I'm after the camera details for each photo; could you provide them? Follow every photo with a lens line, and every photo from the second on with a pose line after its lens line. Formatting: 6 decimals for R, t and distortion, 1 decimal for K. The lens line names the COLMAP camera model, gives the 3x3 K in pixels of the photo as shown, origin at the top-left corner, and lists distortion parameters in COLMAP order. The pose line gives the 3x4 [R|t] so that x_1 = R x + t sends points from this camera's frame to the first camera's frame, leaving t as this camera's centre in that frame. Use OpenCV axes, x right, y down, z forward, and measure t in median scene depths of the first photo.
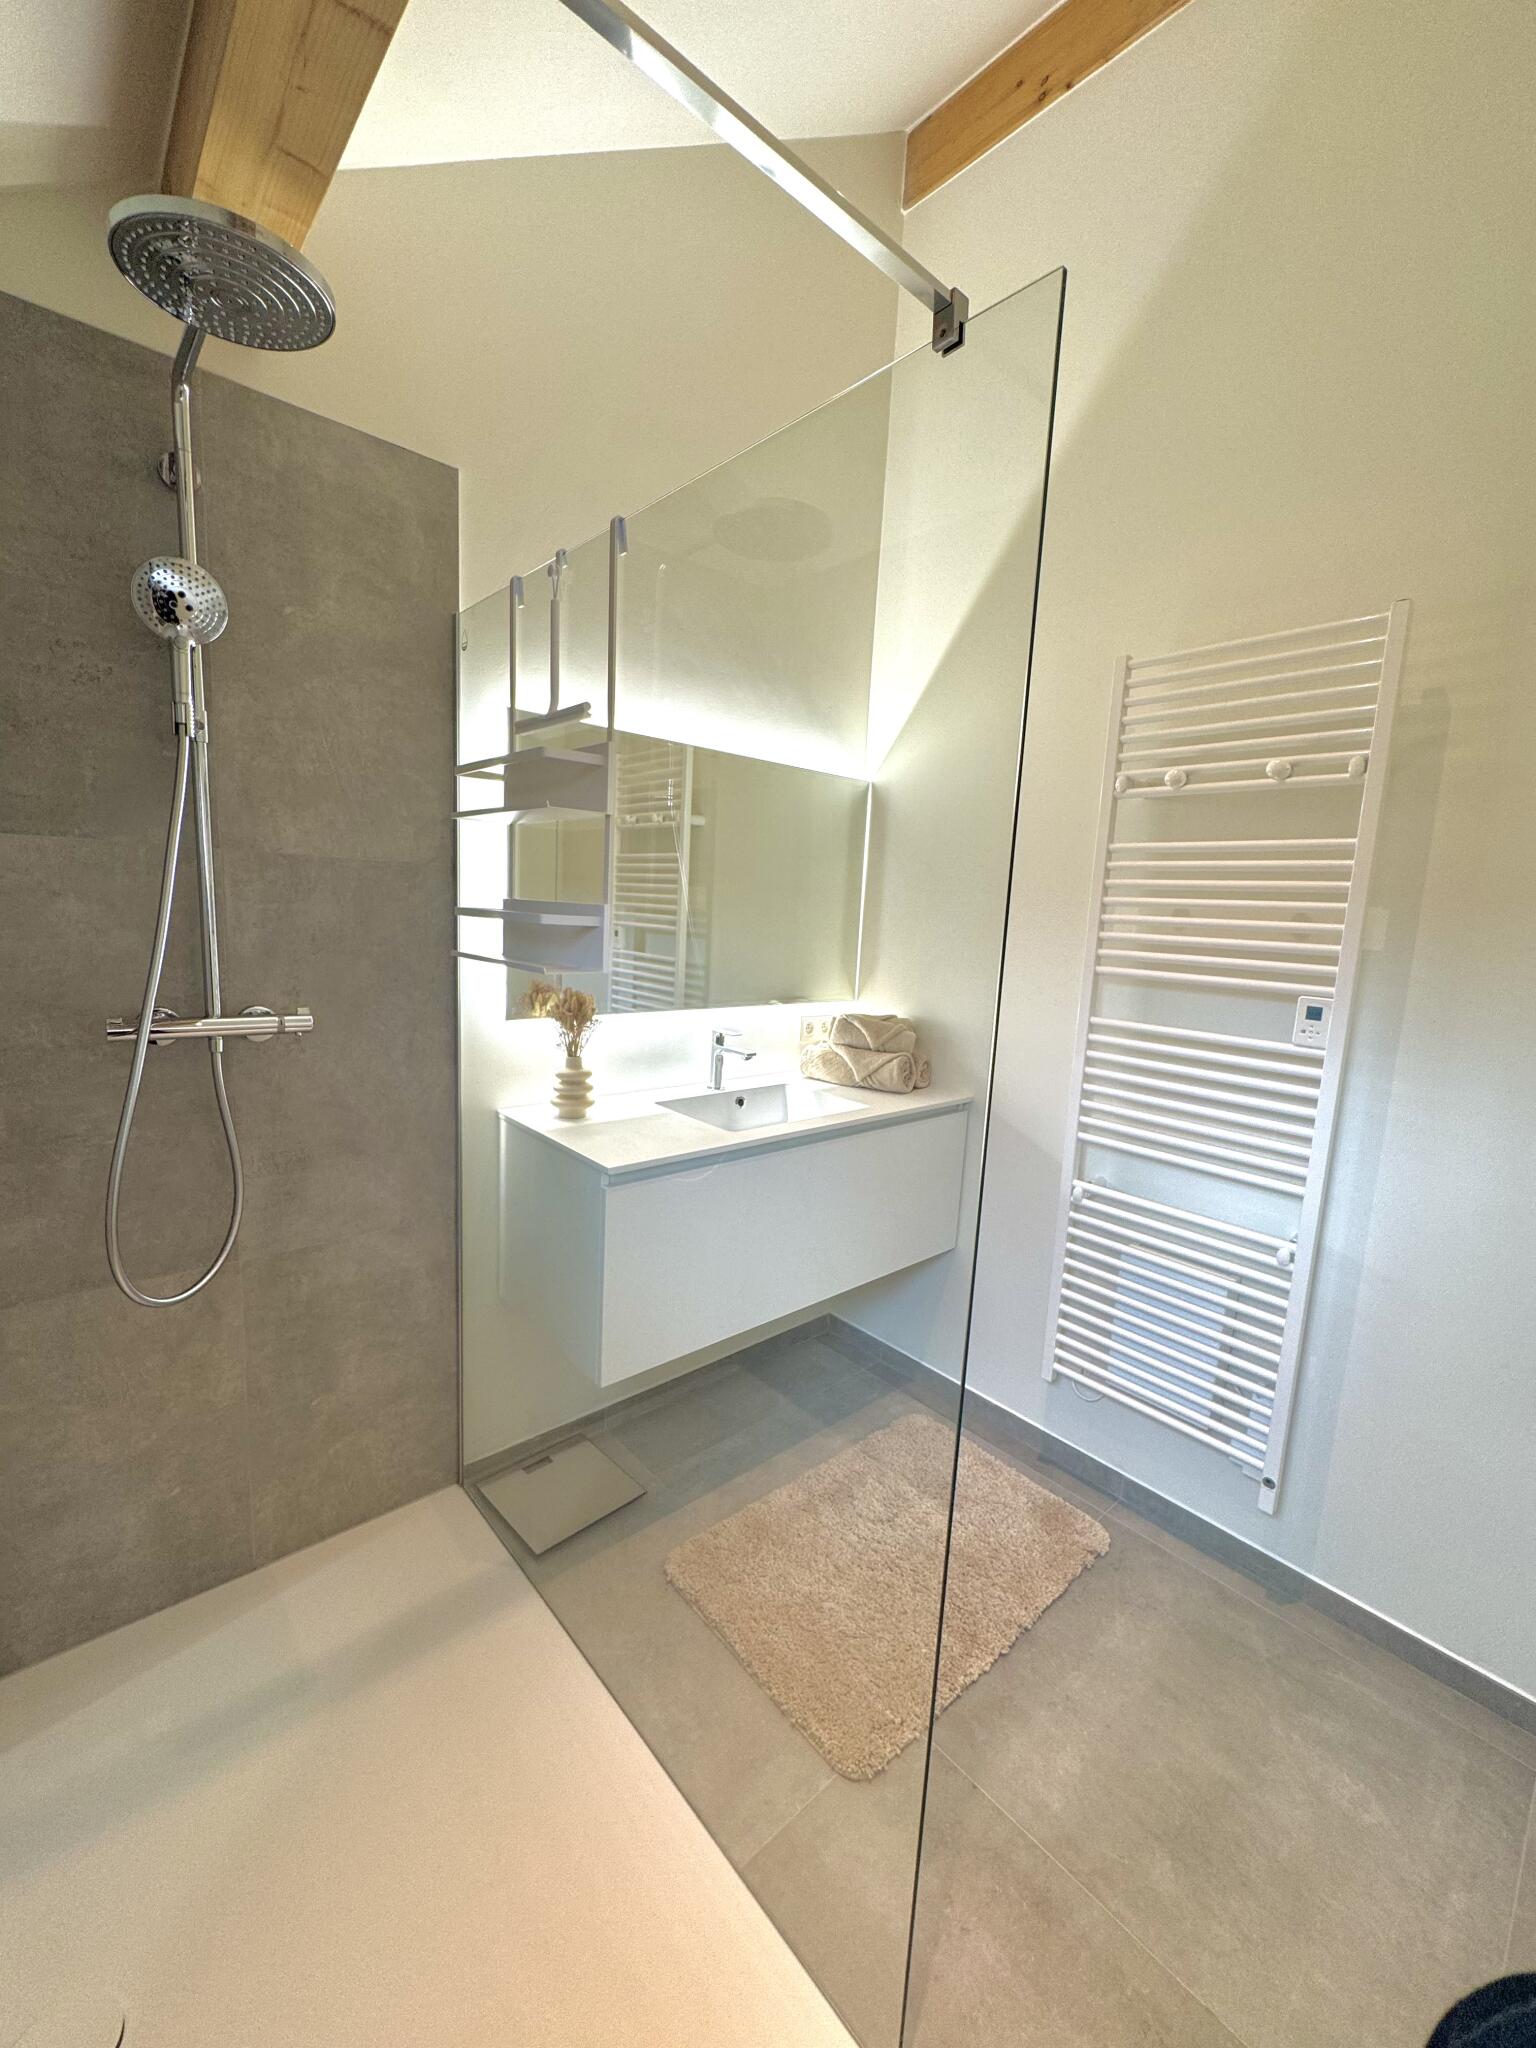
lens RADIAL K [[823.4, 0, 769.4], [0, 823.4, 1024.8], [0, 0, 1]] dist [0.000482, -0.000104]
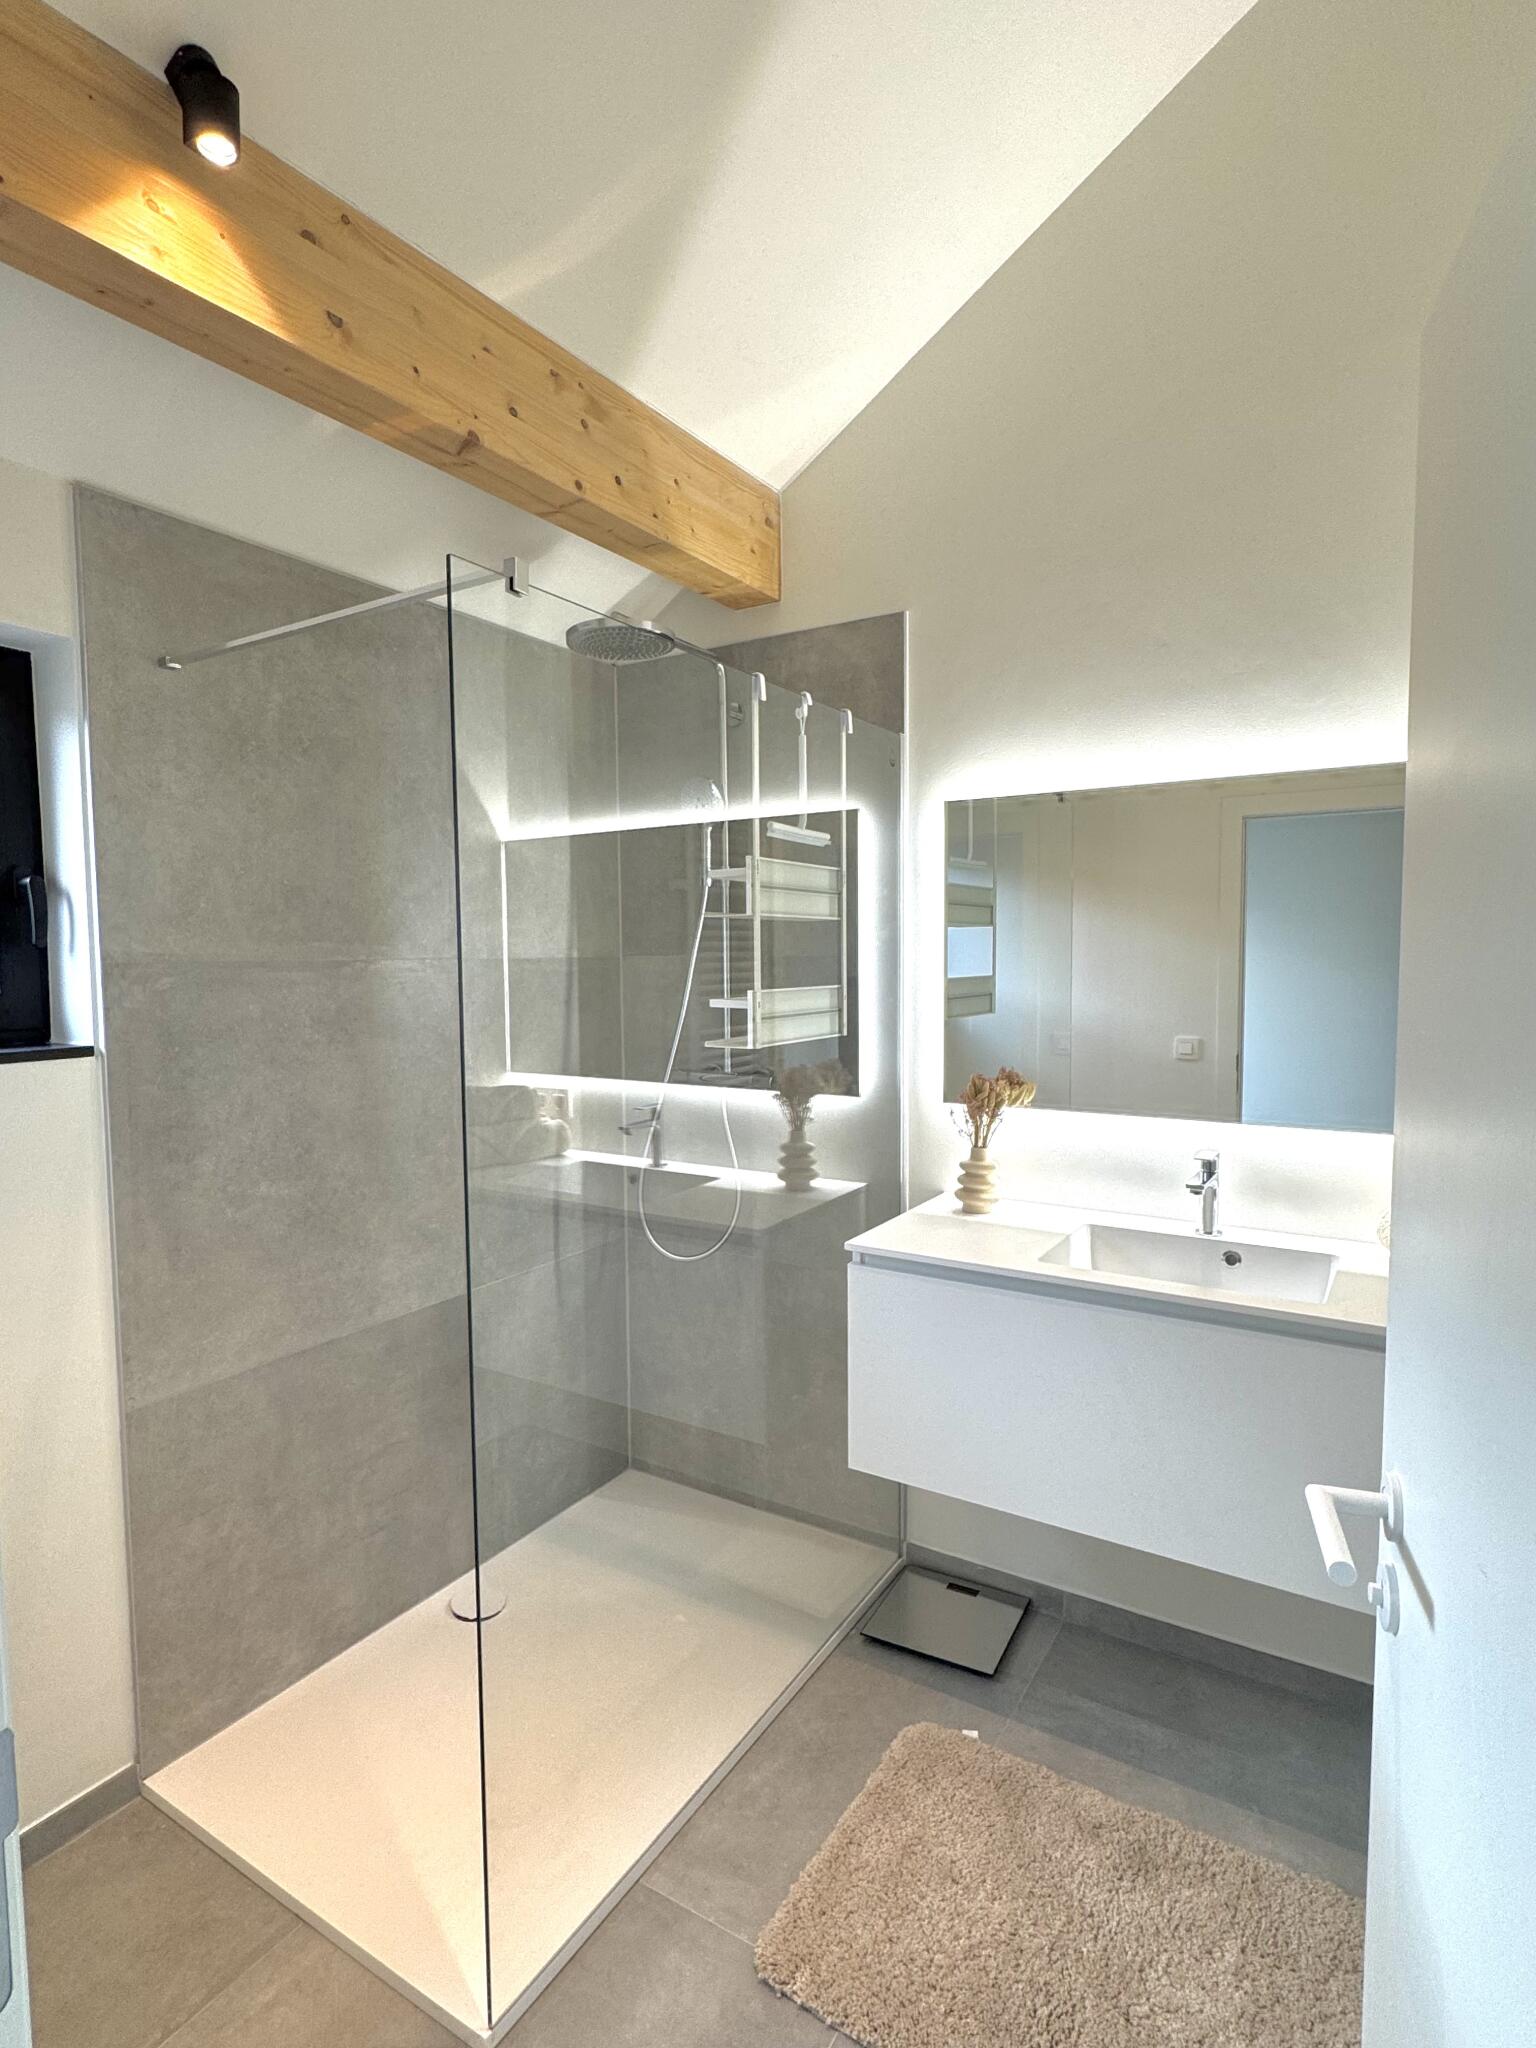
lens RADIAL K [[1091.6, 0, 761.3], [0, 1091.6, 1018.9], [0, 0, 1]] dist [0.049046, 0.000037]
pose [[0.282148, 0.018024, -0.959201, 0.918174], [-0.104870, 0.994412, -0.012161, -0.069831], [0.953622, 0.104022, 0.282462, 0.397843]]
